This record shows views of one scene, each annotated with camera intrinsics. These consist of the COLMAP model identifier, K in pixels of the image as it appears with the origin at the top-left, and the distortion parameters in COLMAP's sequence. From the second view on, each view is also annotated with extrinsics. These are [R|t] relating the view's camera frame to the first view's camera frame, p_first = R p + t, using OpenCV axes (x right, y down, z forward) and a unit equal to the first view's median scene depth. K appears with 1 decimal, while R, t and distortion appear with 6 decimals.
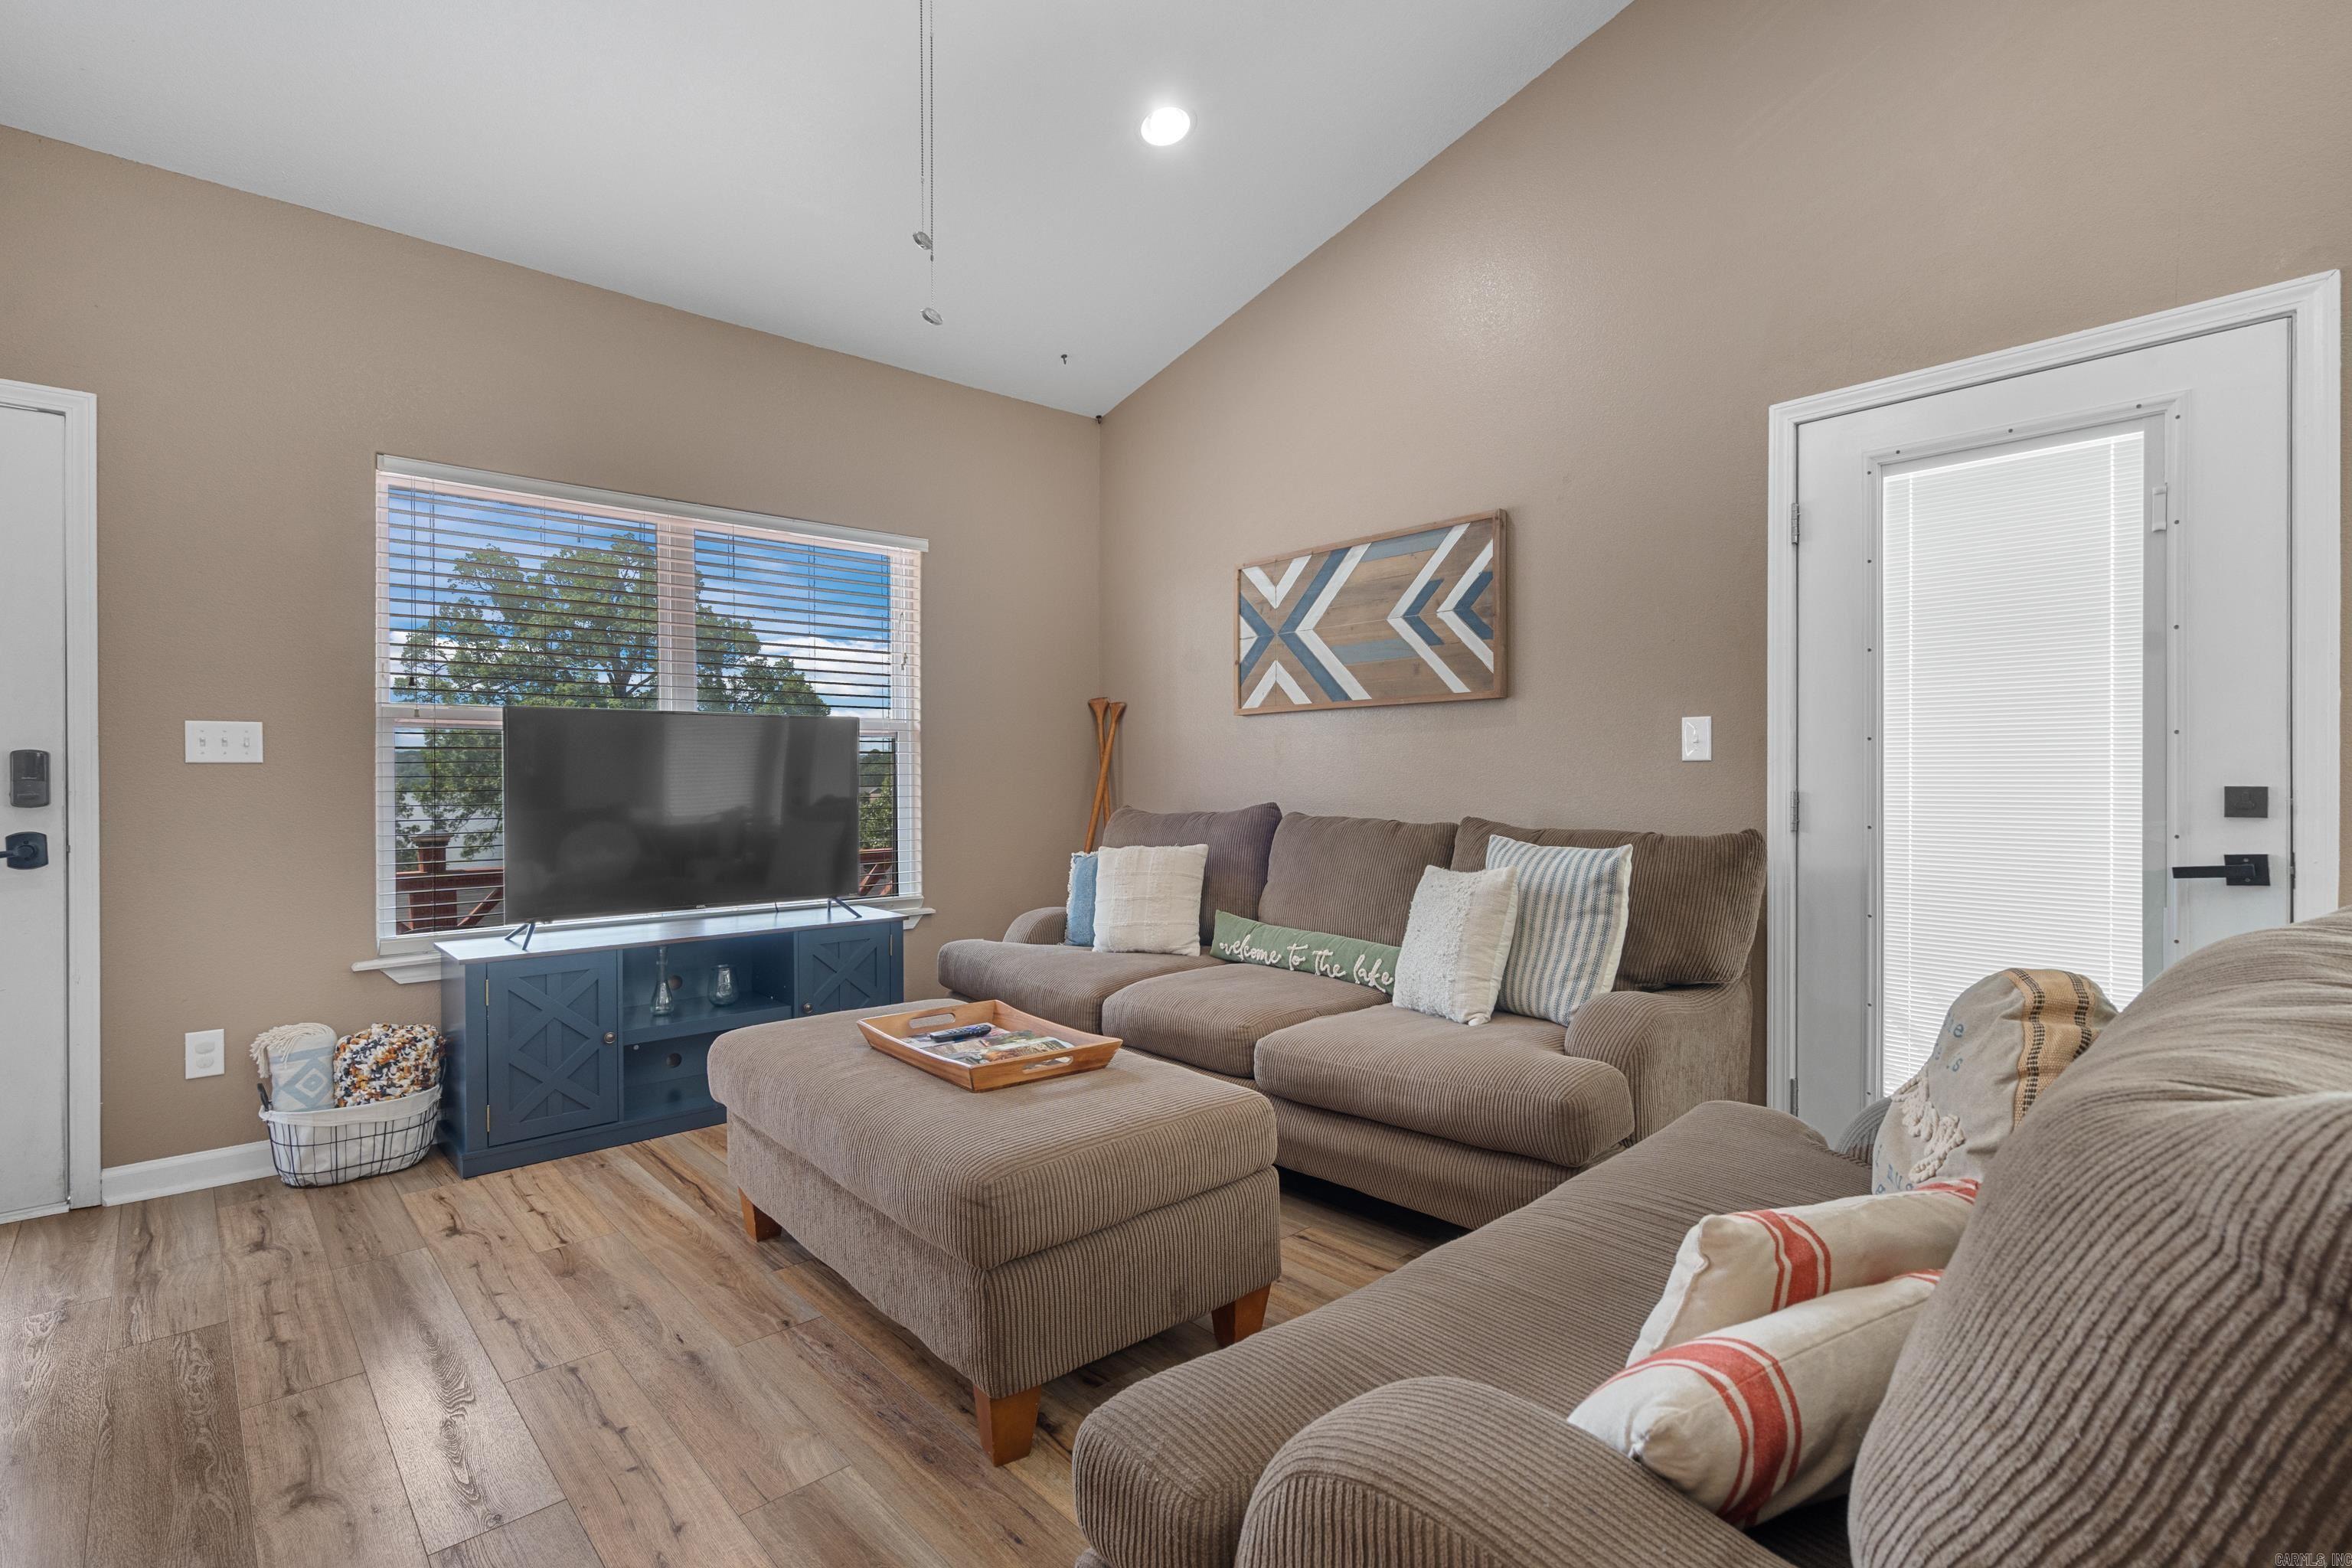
lens RADIAL K [[1103.9, 0, 1174.1], [0, 1103.9, 779.5], [0, 0, 1]] dist [0.000051, 0.000355]
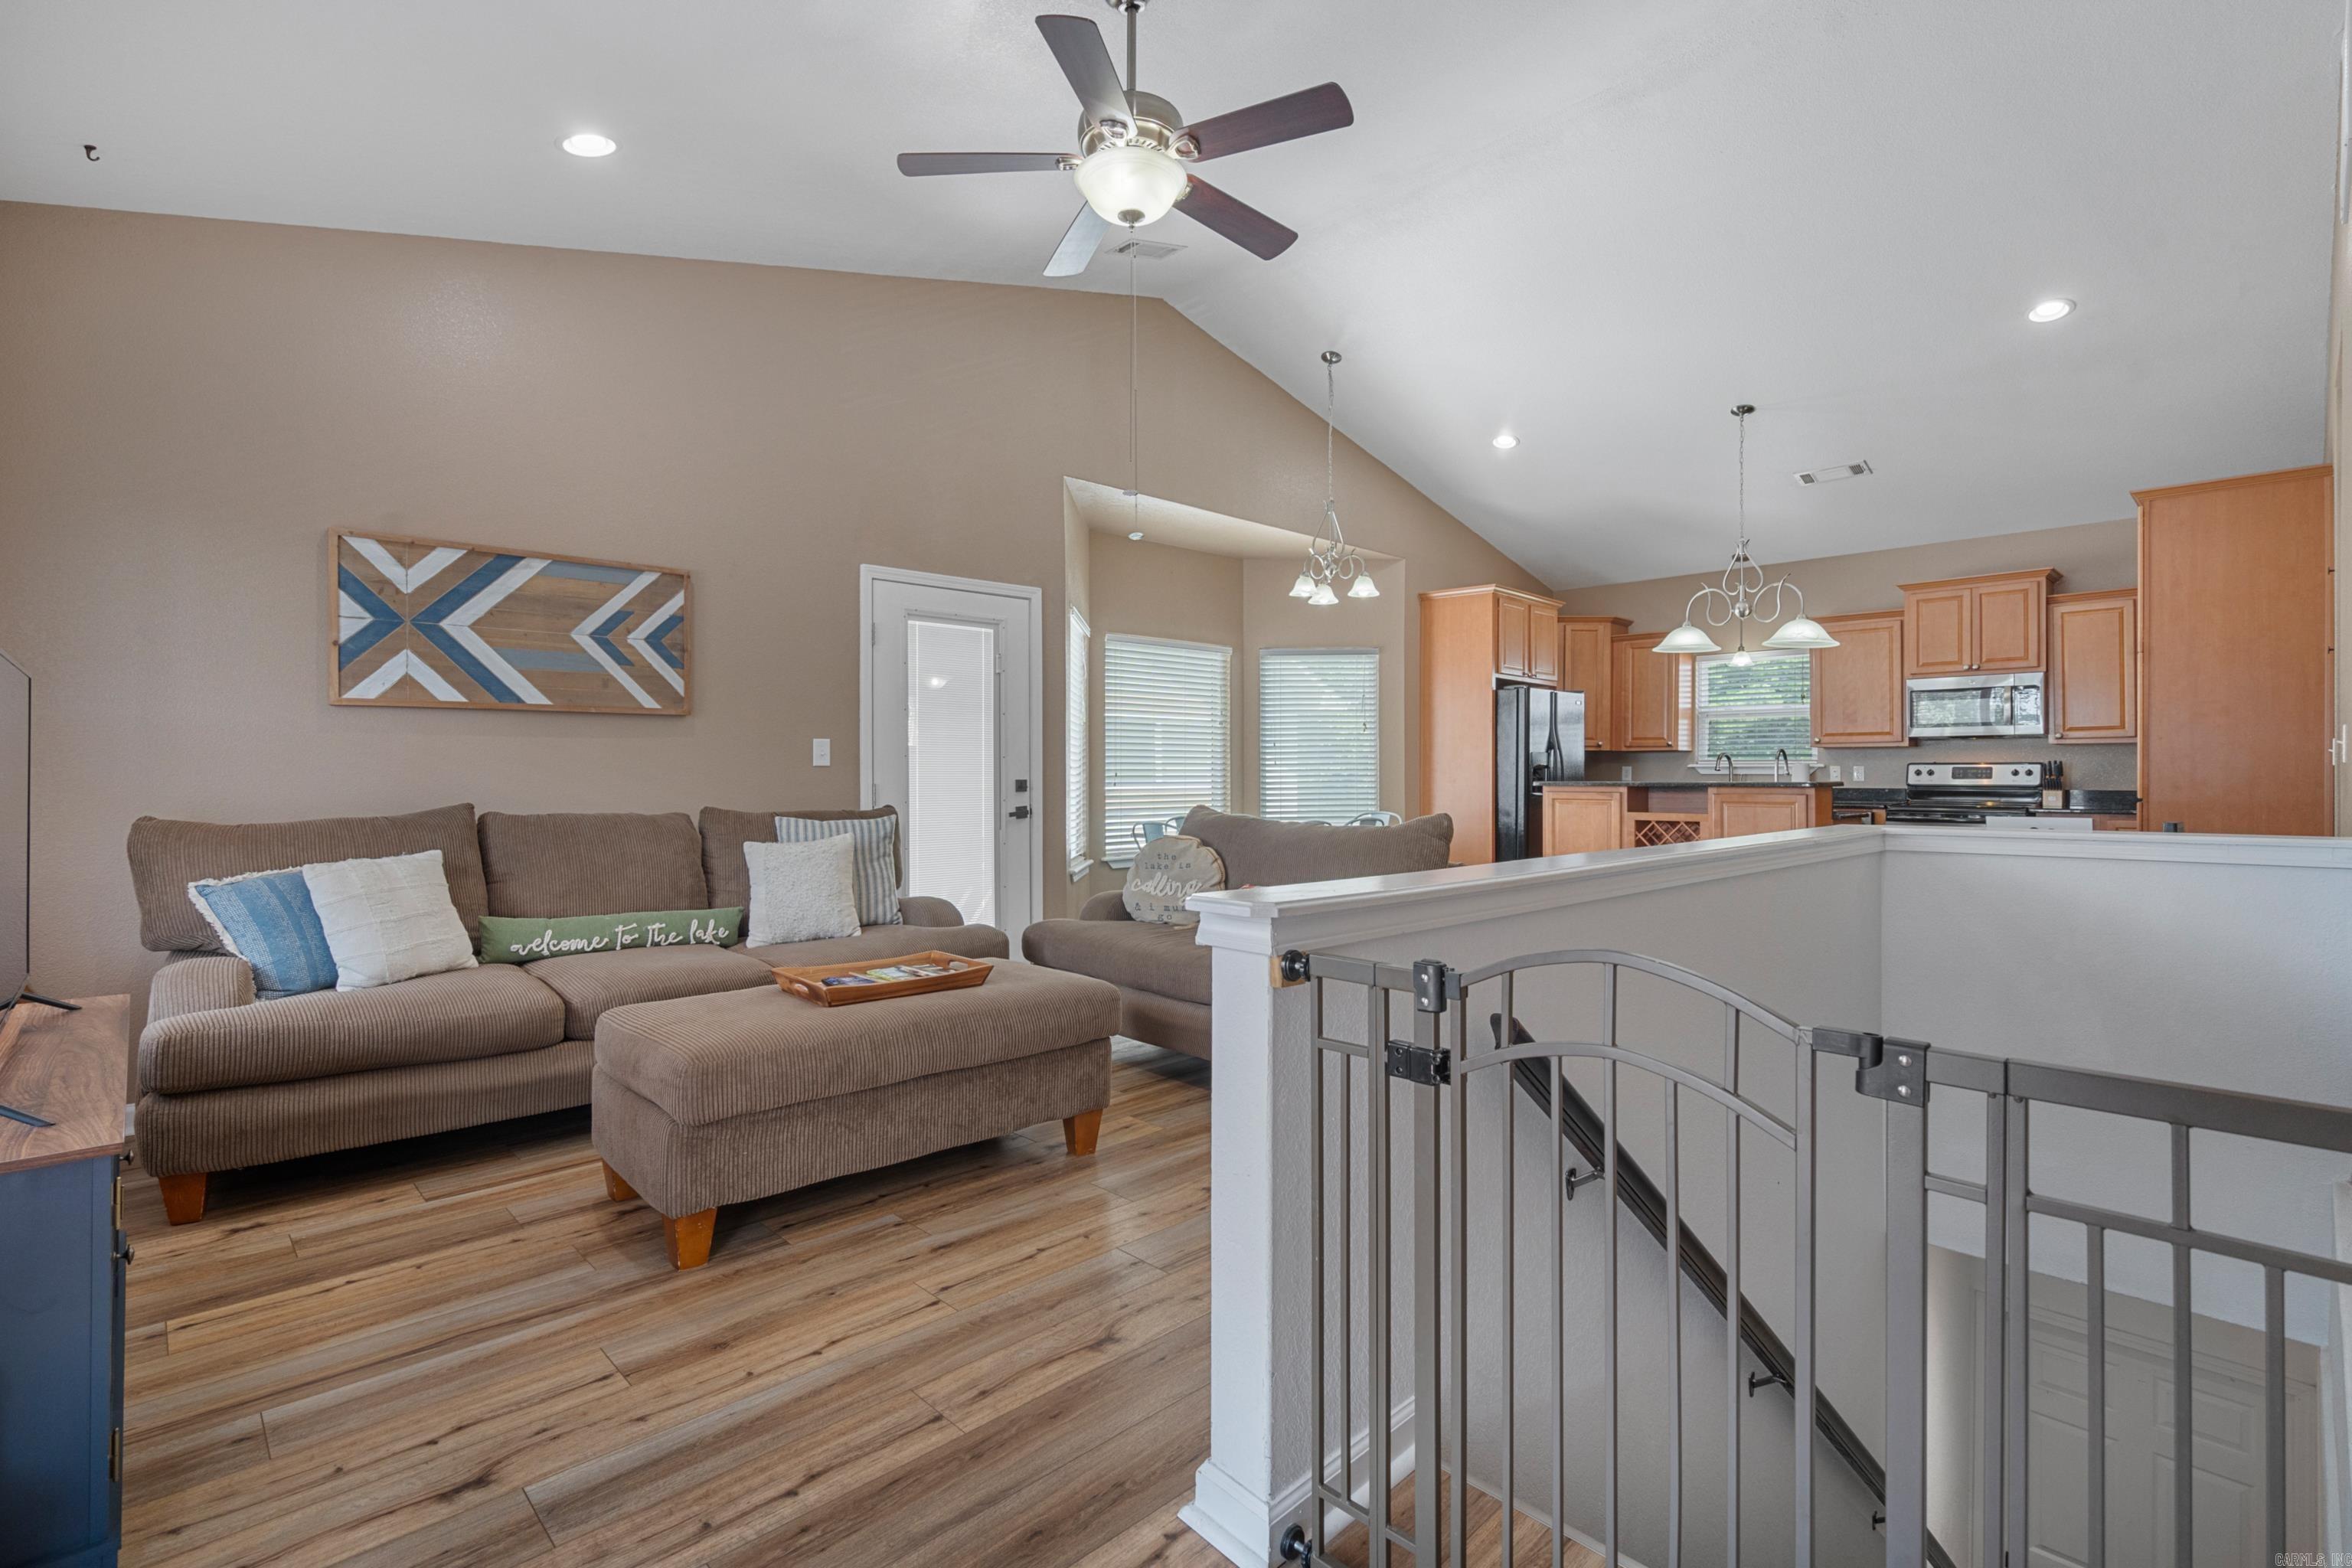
lens RADIAL K [[1080.6, 0, 1172.4], [0, 1080.6, 773.0], [0, 0, 1]] dist [-0.003081, -0.000071]
pose [[-0.029283, 0.002168, 0.999569, -0.976452], [0.003836, 0.999991, -0.002057, -0.001146], [-0.999564, 0.003774, -0.029291, 0.460892]]
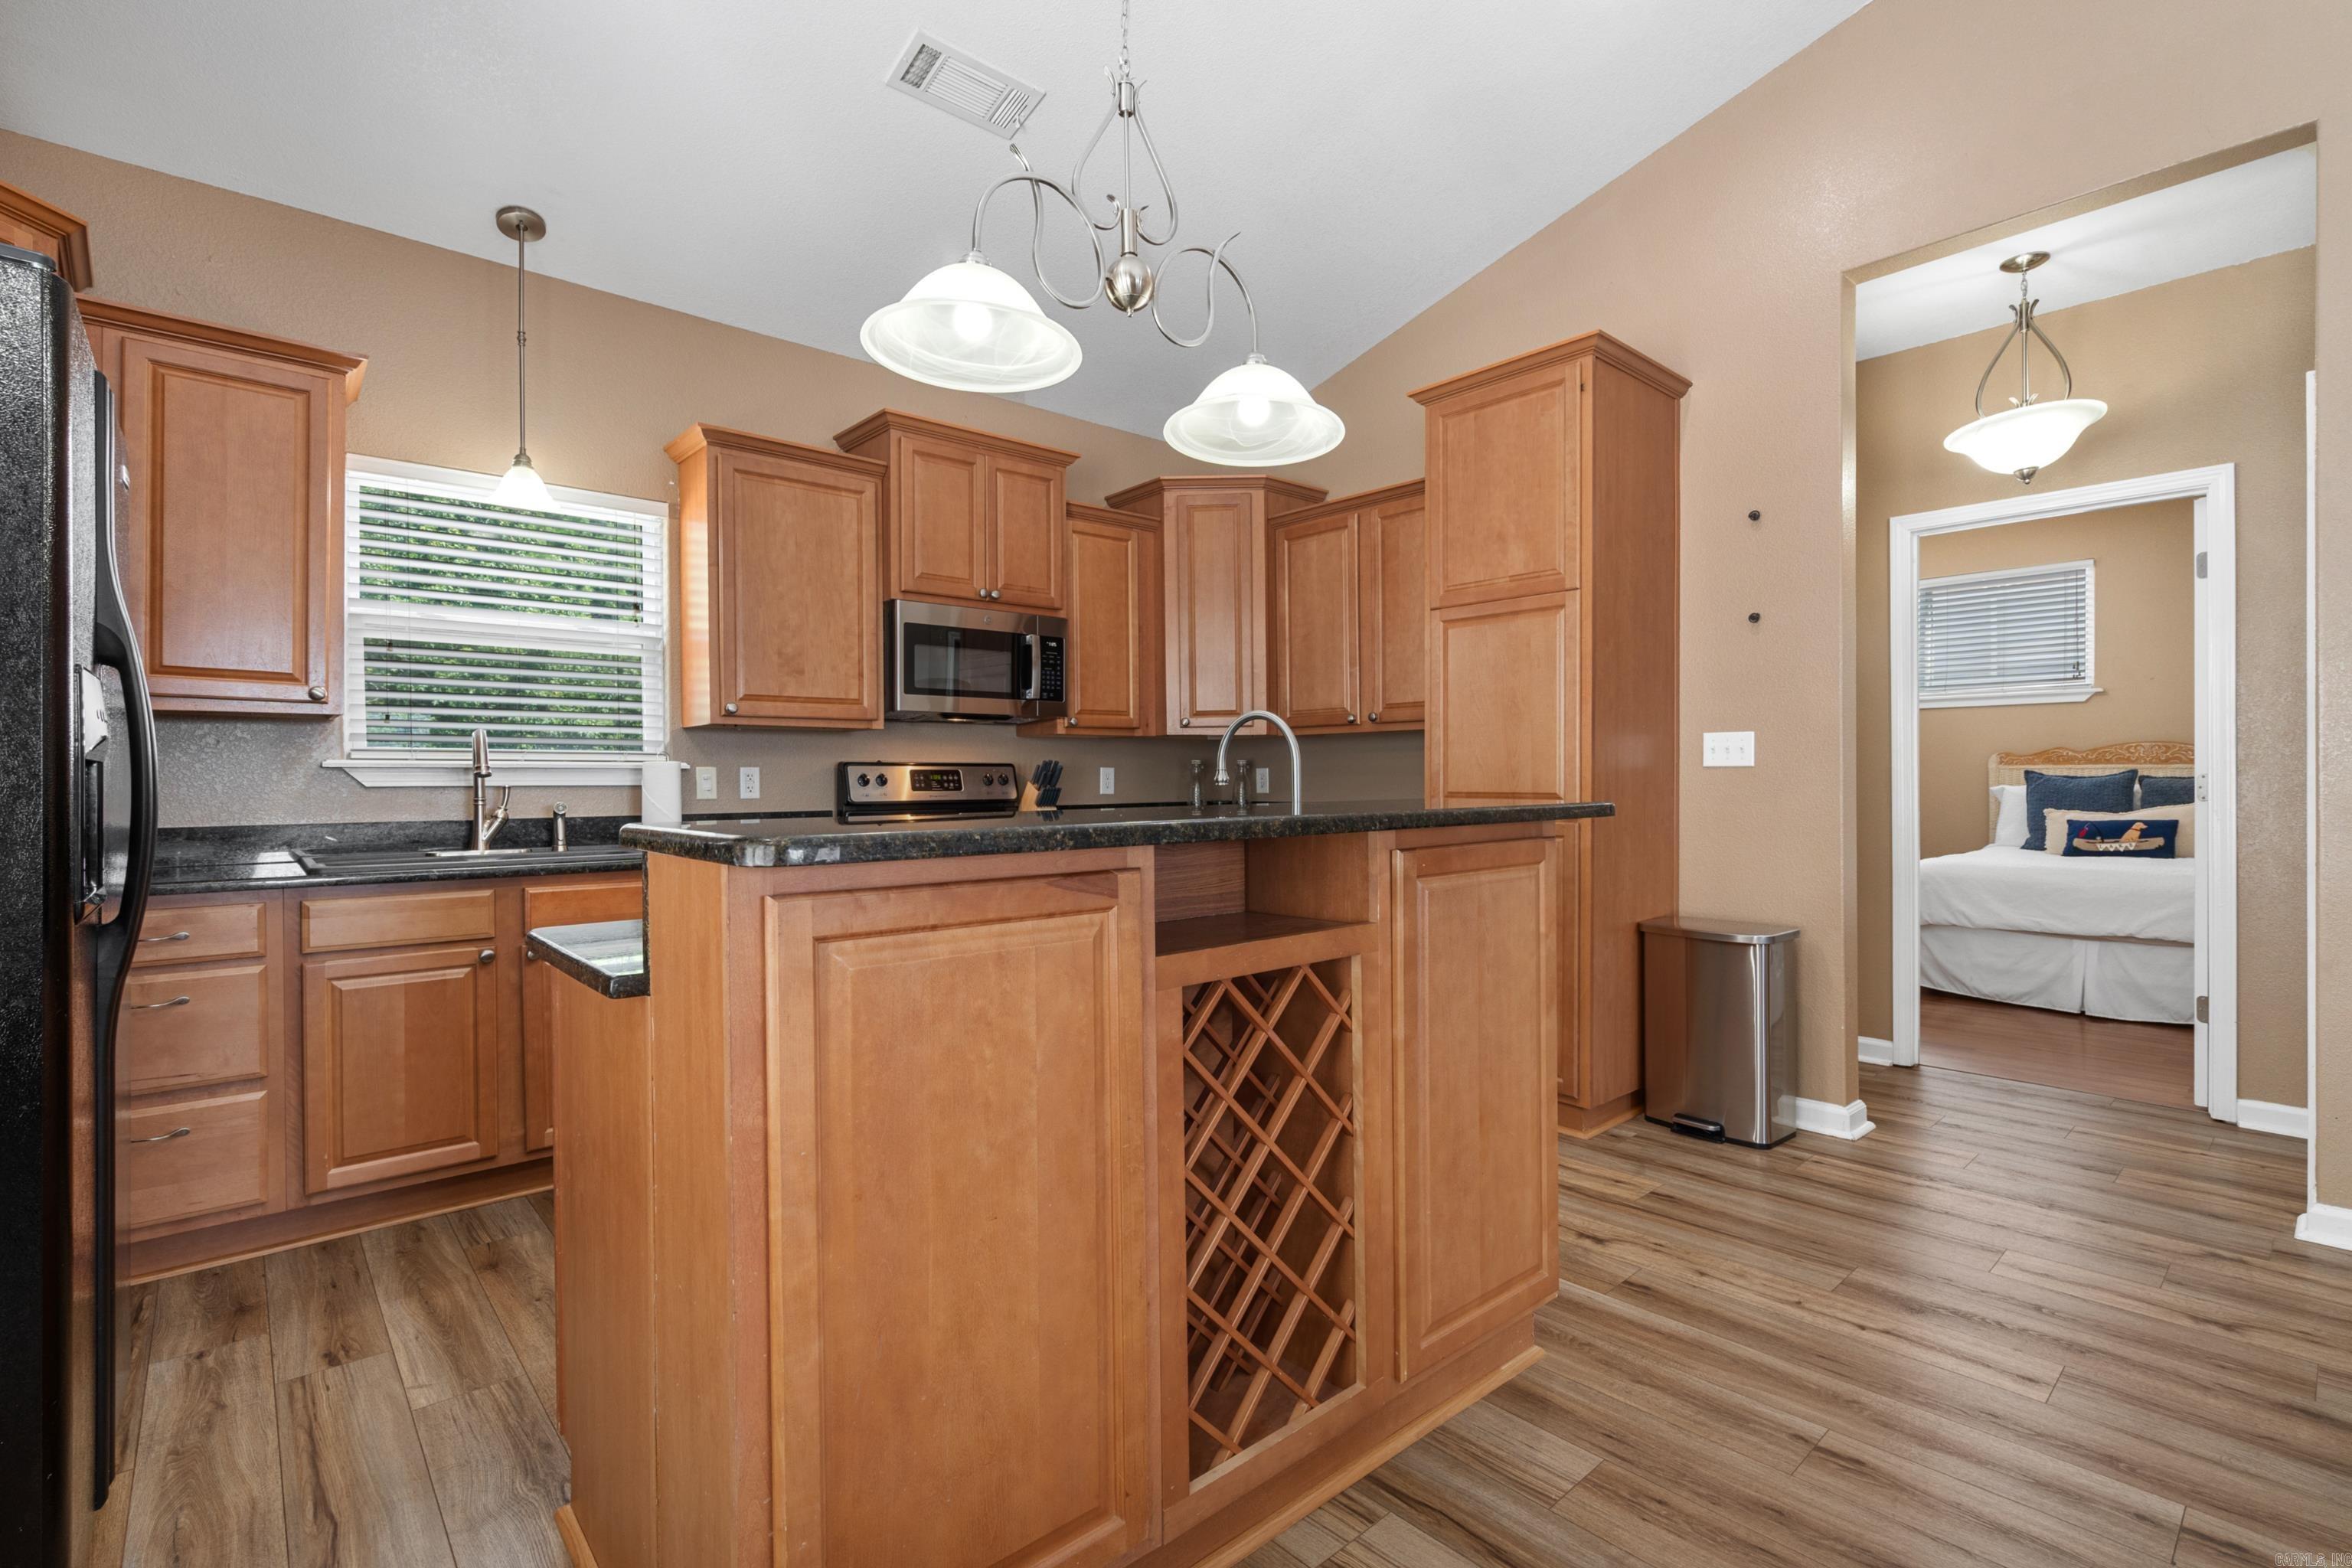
lens RADIAL K [[1060.9, 0, 1166.7], [0, 1060.9, 786.9], [0, 0, 1]] dist [-0.001786, -0.000030]
pose [[-0.999808, 0.008047, 0.017876, 0.768685], [0.008247, 0.999904, 0.011147, -0.003130], [-0.017784, 0.011293, -0.999778, 0.041683]]
